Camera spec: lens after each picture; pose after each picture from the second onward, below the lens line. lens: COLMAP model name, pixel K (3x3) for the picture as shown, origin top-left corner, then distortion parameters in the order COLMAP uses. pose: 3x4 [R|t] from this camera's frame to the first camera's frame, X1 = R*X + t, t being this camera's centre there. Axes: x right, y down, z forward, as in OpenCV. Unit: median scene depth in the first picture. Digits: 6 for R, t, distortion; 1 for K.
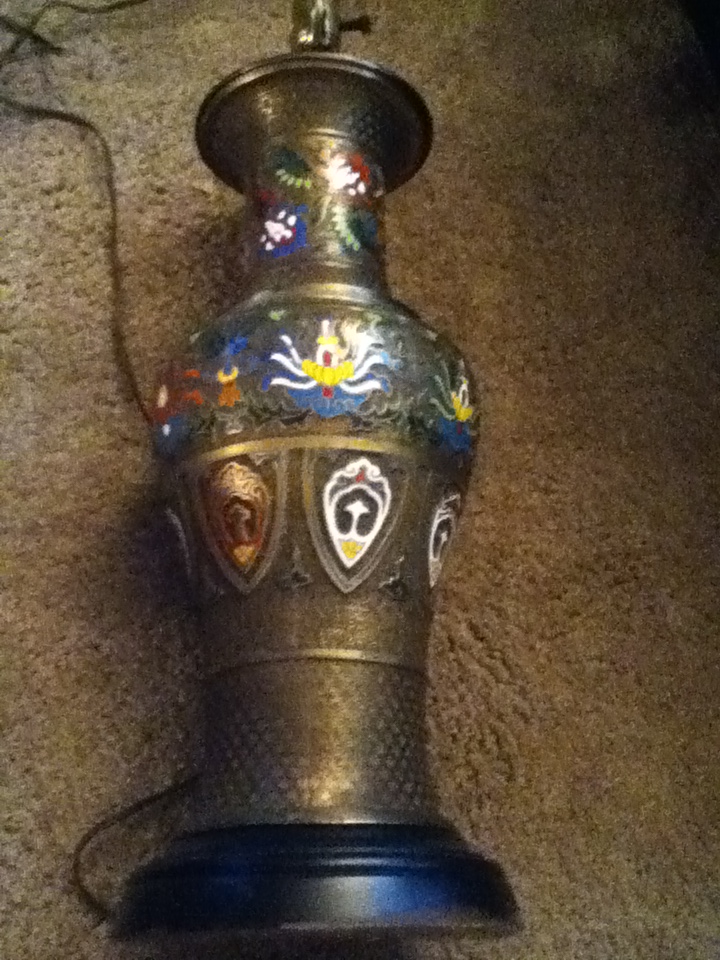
lens RADIAL K [[895.5, 0, 360.0], [0, 895.5, 480.0], [0, 0, 1]] dist [-0.000774, -0.000626]
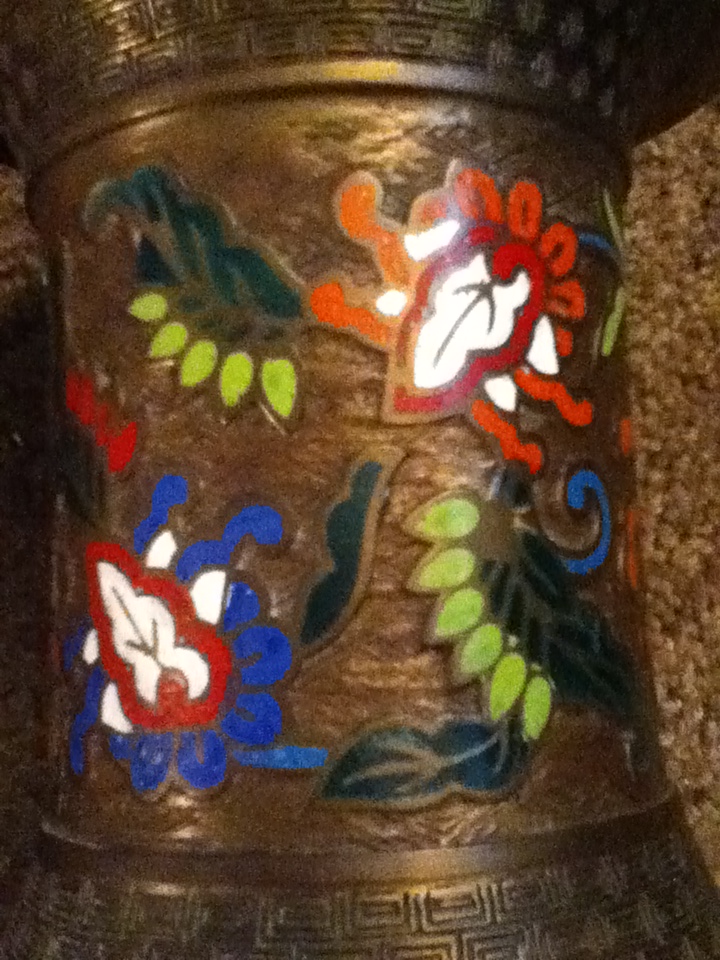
lens RADIAL K [[896.6, 0, 360.0], [0, 896.6, 480.0], [0, 0, 1]] dist [0.051060, 0.000936]
pose [[0.995928, -0.035937, -0.082685, -0.024941], [0.051831, 0.978639, 0.198947, -0.345916], [0.073770, -0.202422, 0.976516, 0.798074]]
